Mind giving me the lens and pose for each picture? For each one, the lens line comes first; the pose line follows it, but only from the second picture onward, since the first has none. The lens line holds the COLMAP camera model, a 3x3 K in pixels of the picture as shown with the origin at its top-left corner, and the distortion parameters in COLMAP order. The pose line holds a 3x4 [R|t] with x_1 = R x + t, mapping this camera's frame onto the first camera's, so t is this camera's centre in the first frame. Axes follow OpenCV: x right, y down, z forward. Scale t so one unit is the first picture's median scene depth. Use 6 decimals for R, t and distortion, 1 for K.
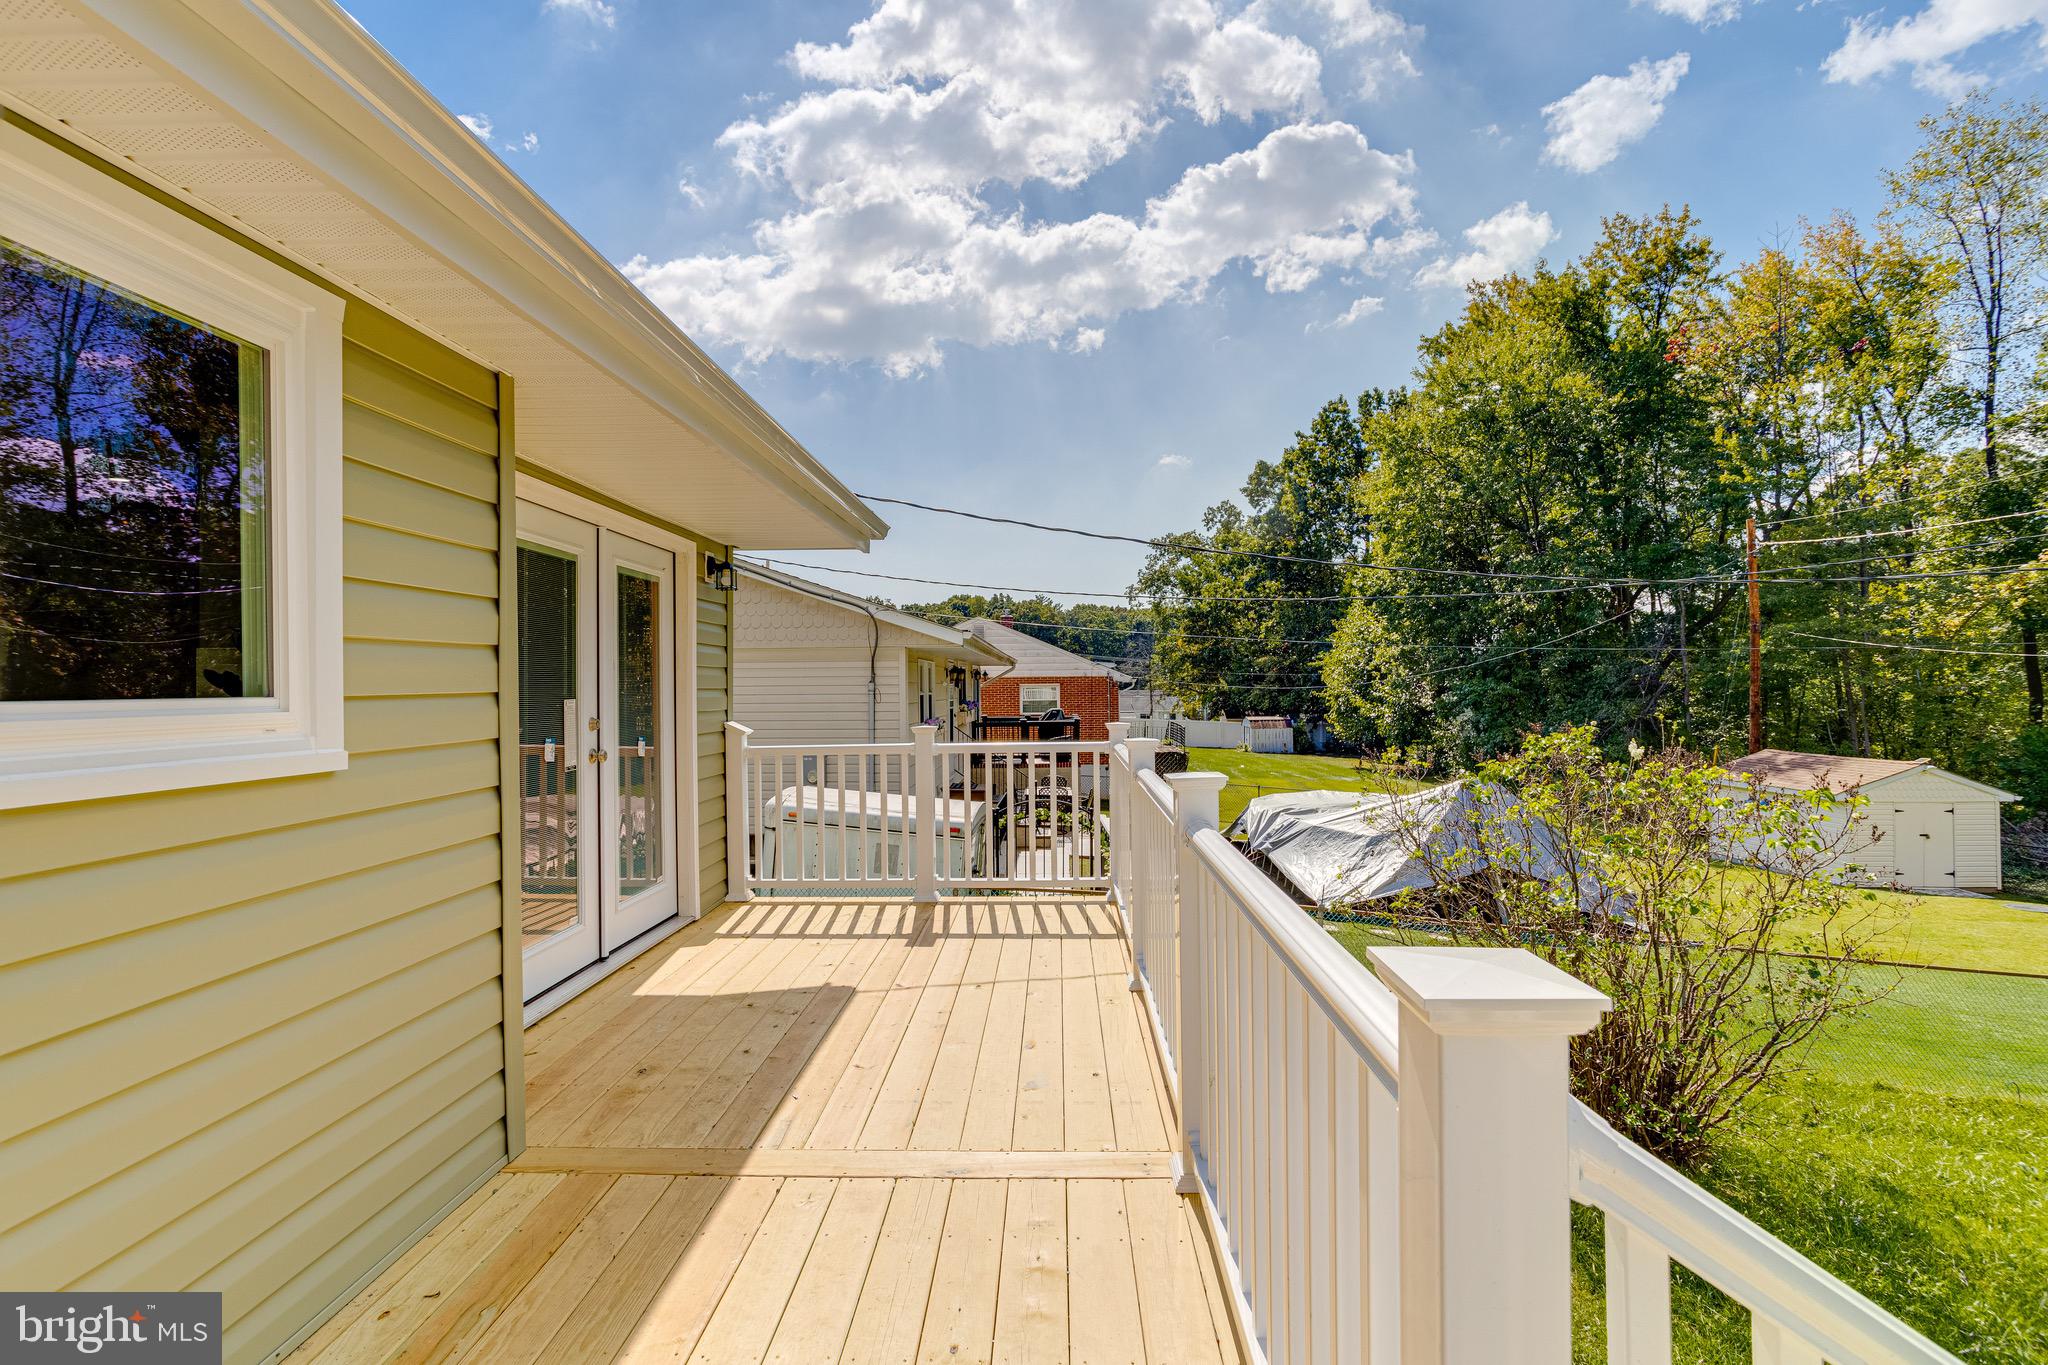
lens RADIAL K [[1031.3, 0, 1015.6], [0, 1031.3, 679.1], [0, 0, 1]] dist [-0.044764, 0.034531]
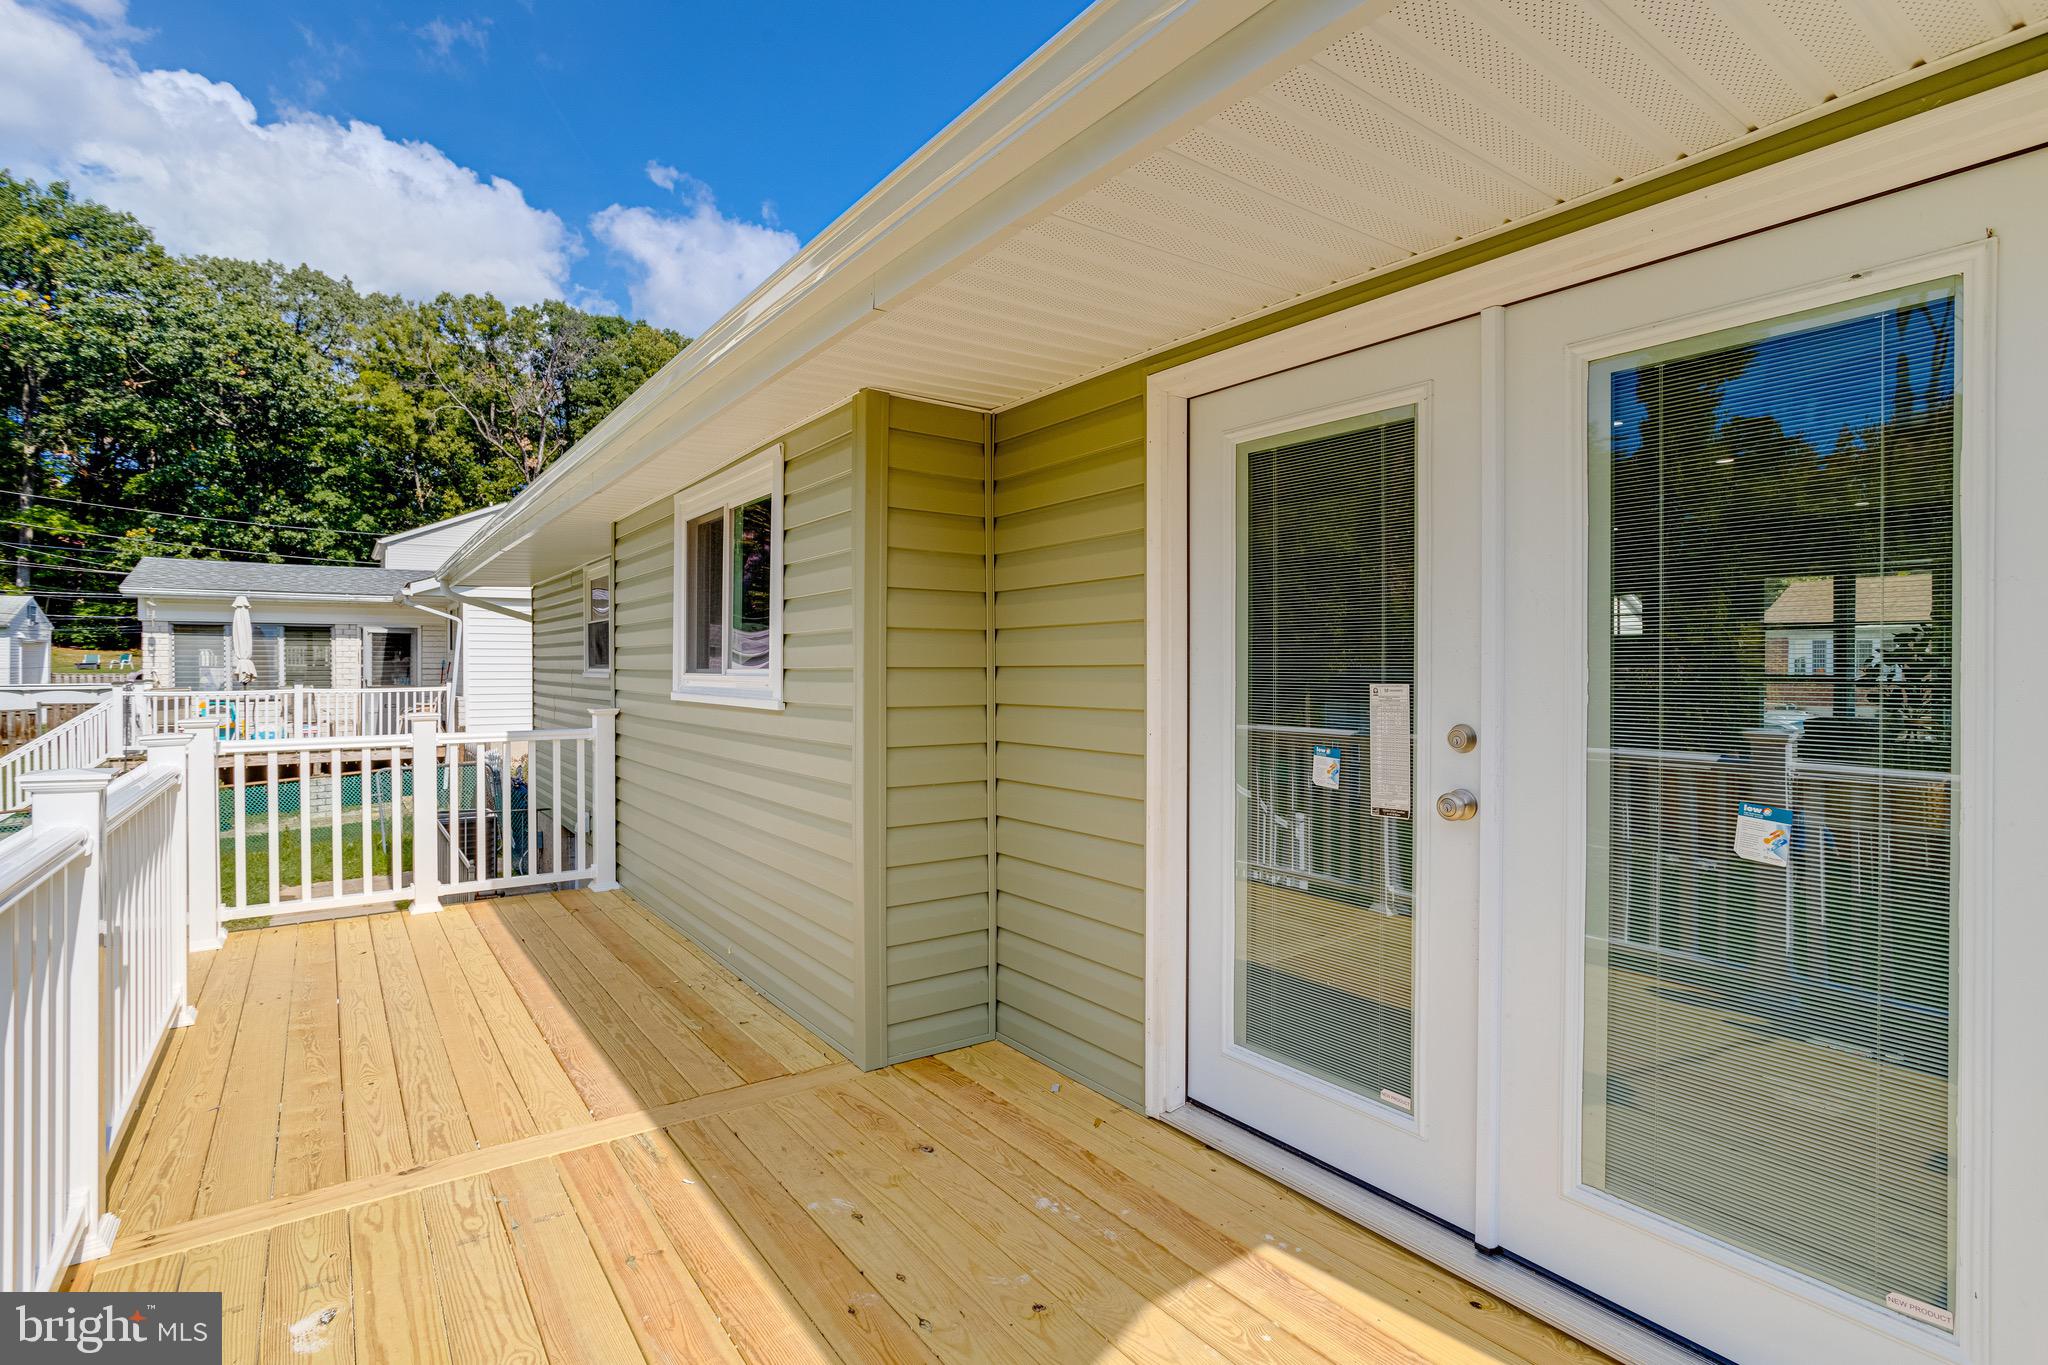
lens RADIAL K [[1031.3, 0, 1015.6], [0, 1031.3, 679.1], [0, 0, 1]] dist [-0.044764, 0.034531]
pose [[-0.803397, 0.011136, -0.595340, 0.040590], [0.011621, 0.999928, 0.003022, 0.014236], [0.595331, -0.004491, -0.803468, 1.375701]]
